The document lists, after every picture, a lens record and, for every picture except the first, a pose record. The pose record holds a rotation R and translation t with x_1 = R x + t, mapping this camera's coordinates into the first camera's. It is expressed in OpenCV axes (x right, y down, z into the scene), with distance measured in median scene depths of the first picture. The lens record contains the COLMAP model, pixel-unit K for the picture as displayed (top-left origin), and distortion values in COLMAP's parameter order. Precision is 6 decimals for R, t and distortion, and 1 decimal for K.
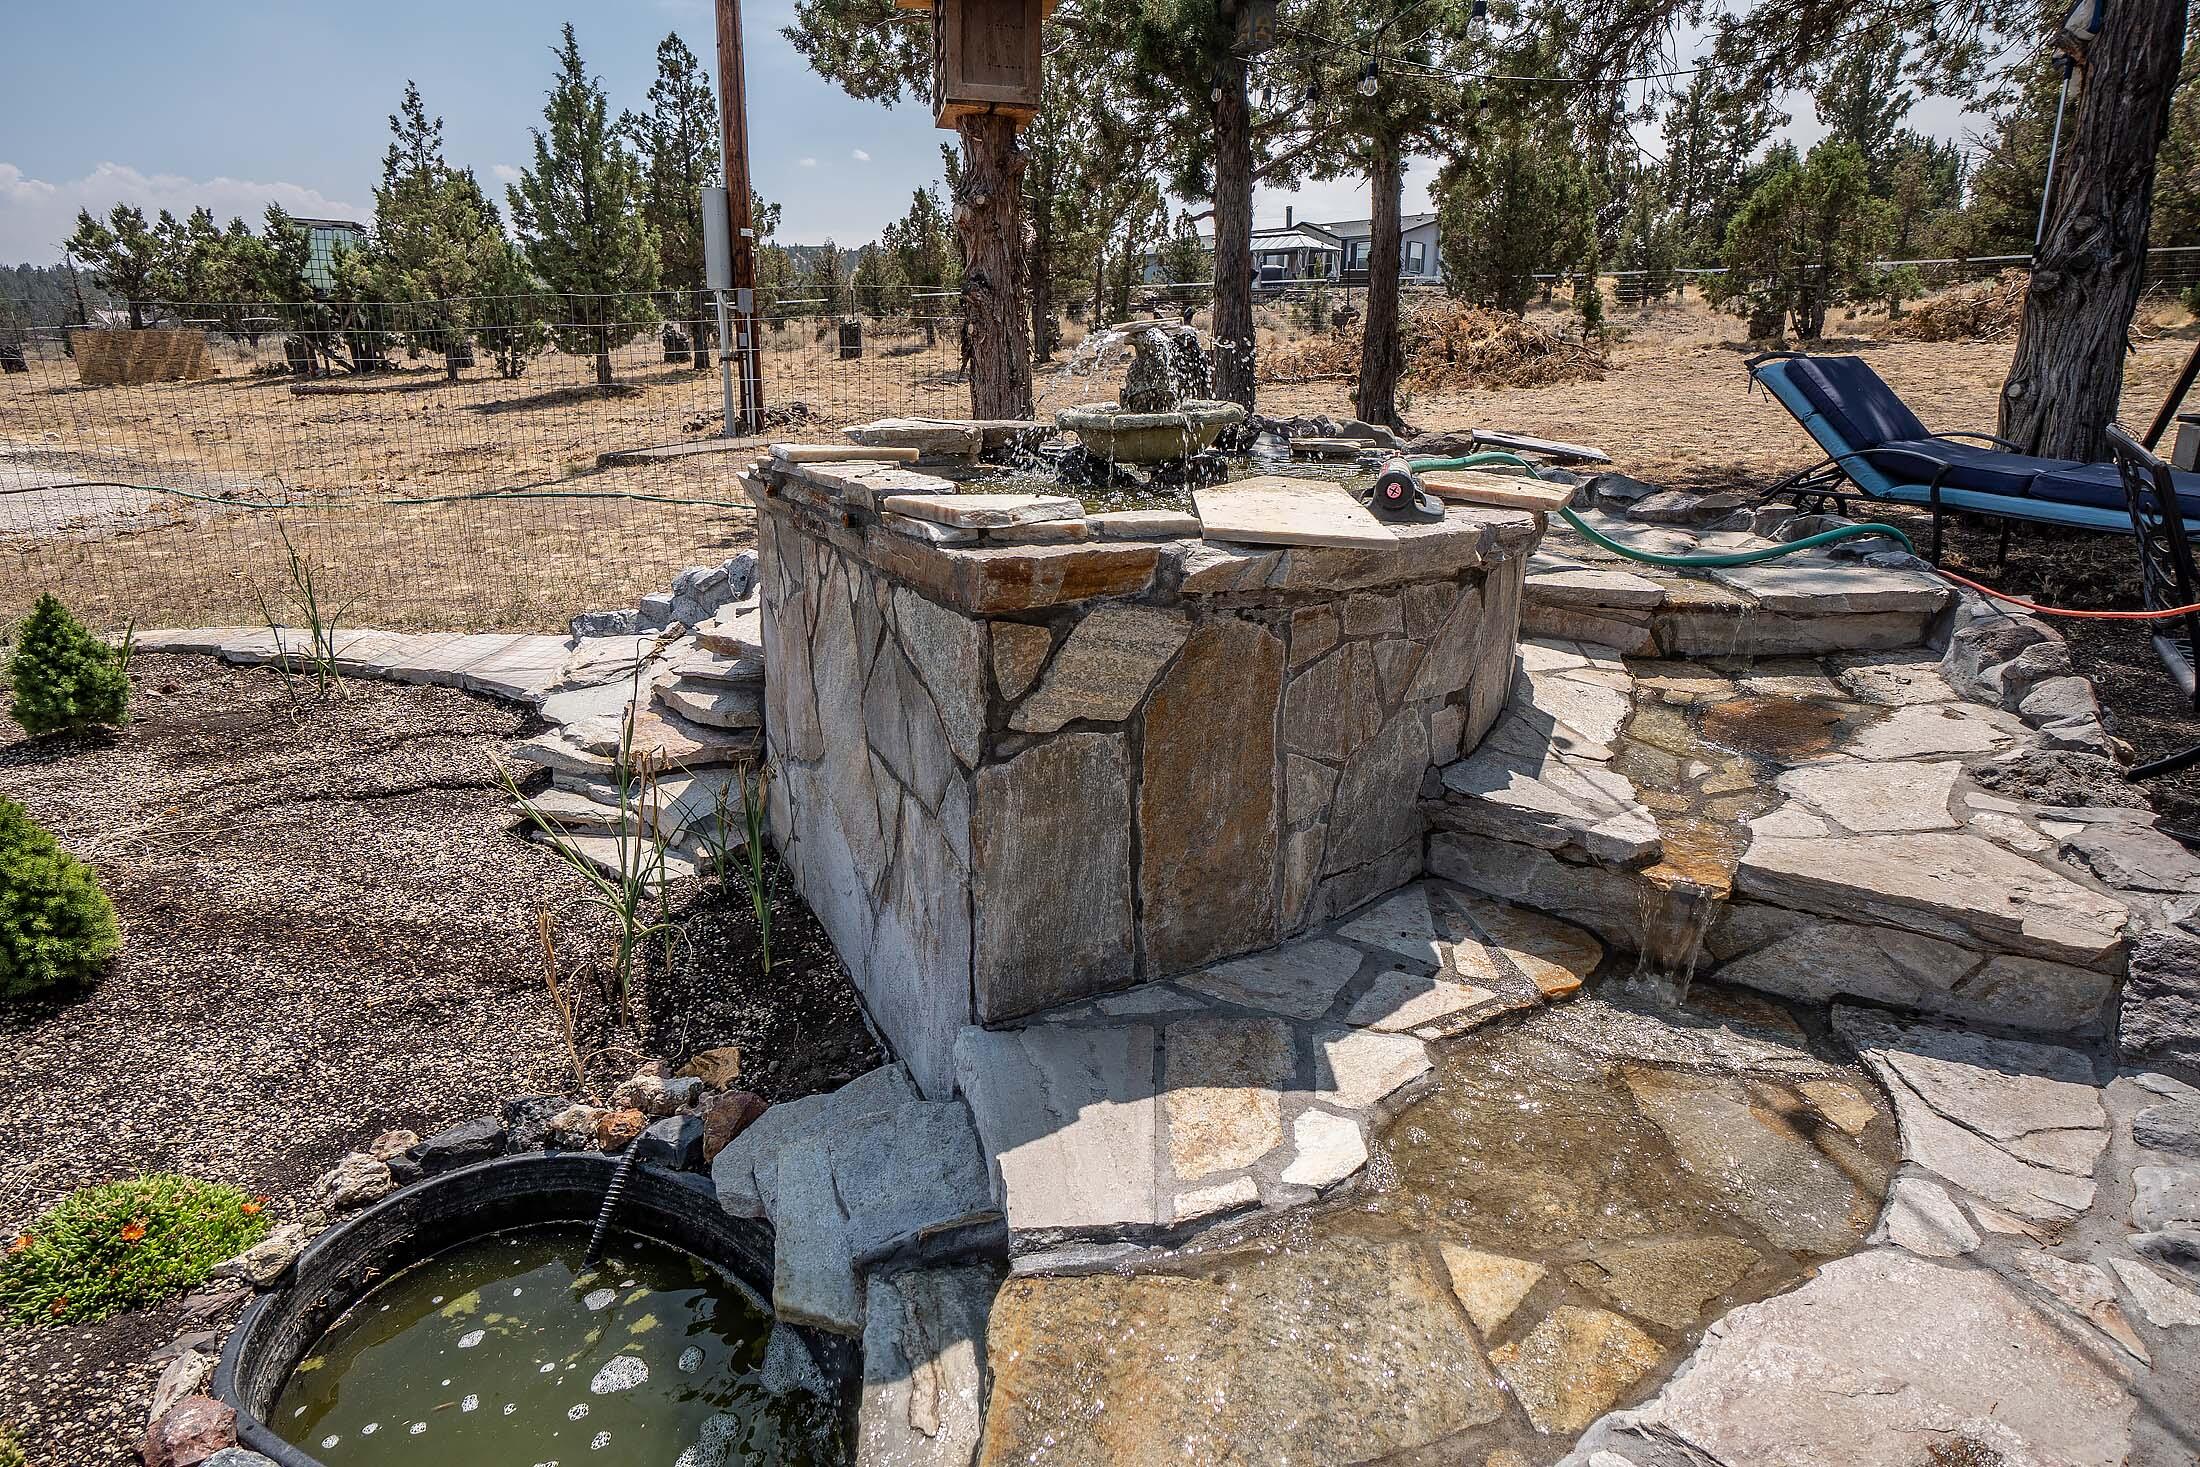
lens RADIAL K [[1201.8, 0, 1100.0], [0, 1201.8, 733.5], [0, 0, 1]] dist [-0.003778, -0.001307]
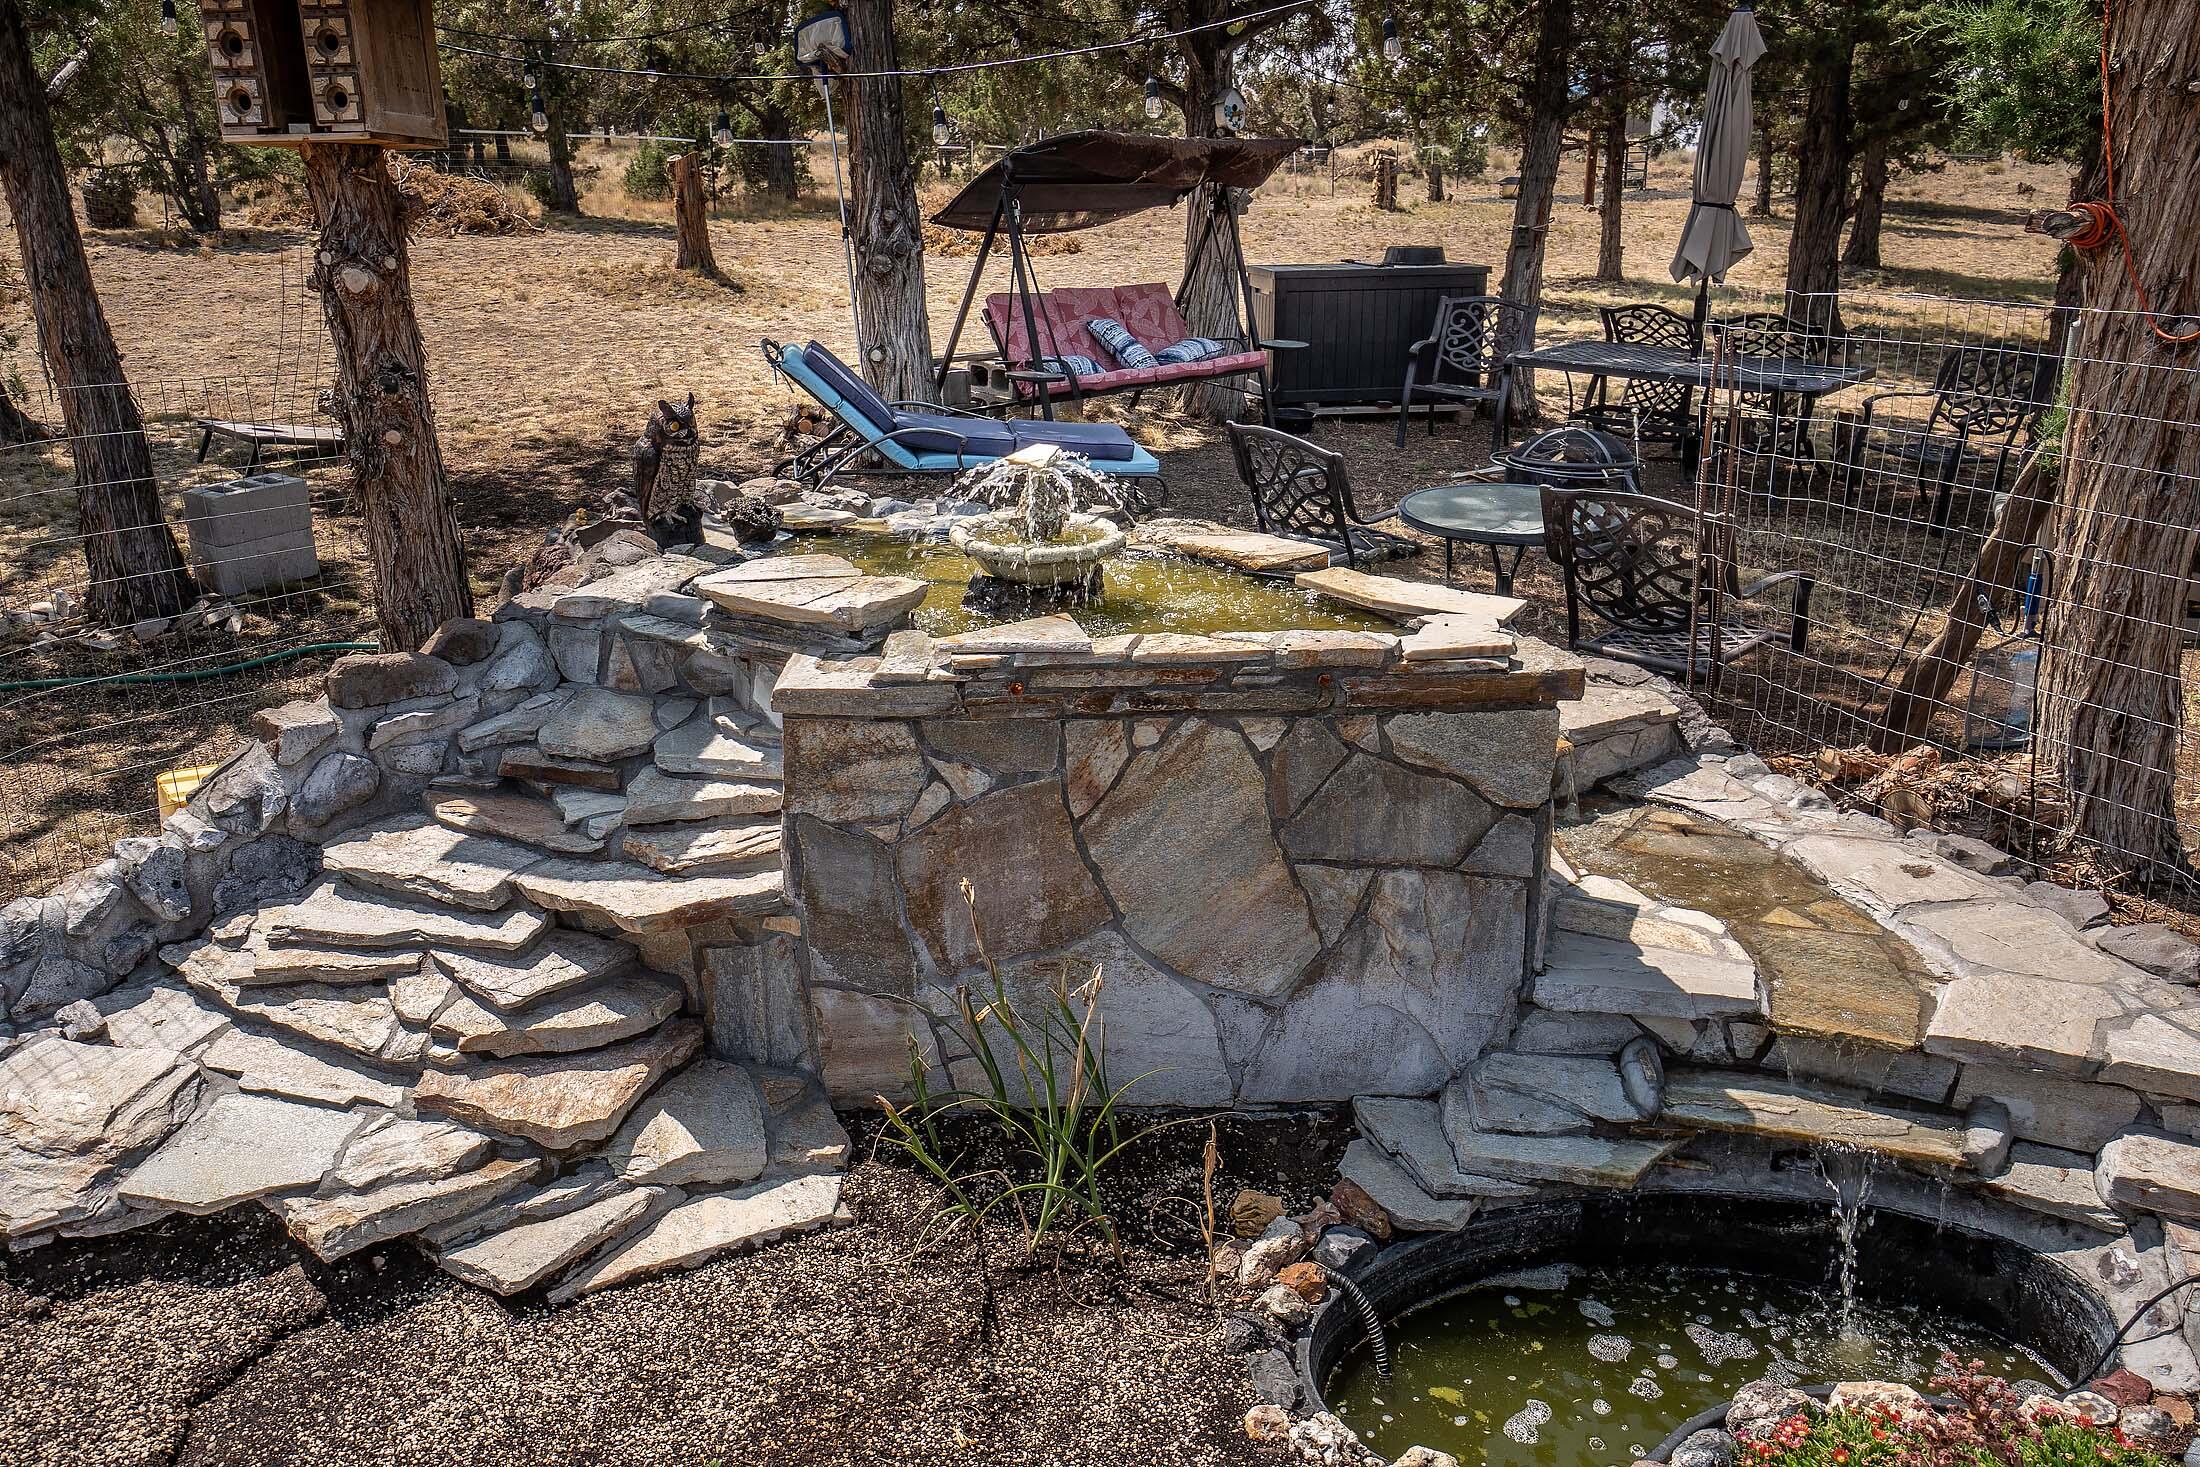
lens RADIAL K [[1677.3, 0, 1063.3], [0, 1677.3, 781.0], [0, 0, 1]] dist [-0.062155, 0.007650]
pose [[0.370056, -0.303457, 0.878050, -1.061660], [0.258633, 0.941433, 0.216361, -0.301739], [-0.892282, 0.147027, 0.426867, 0.316377]]
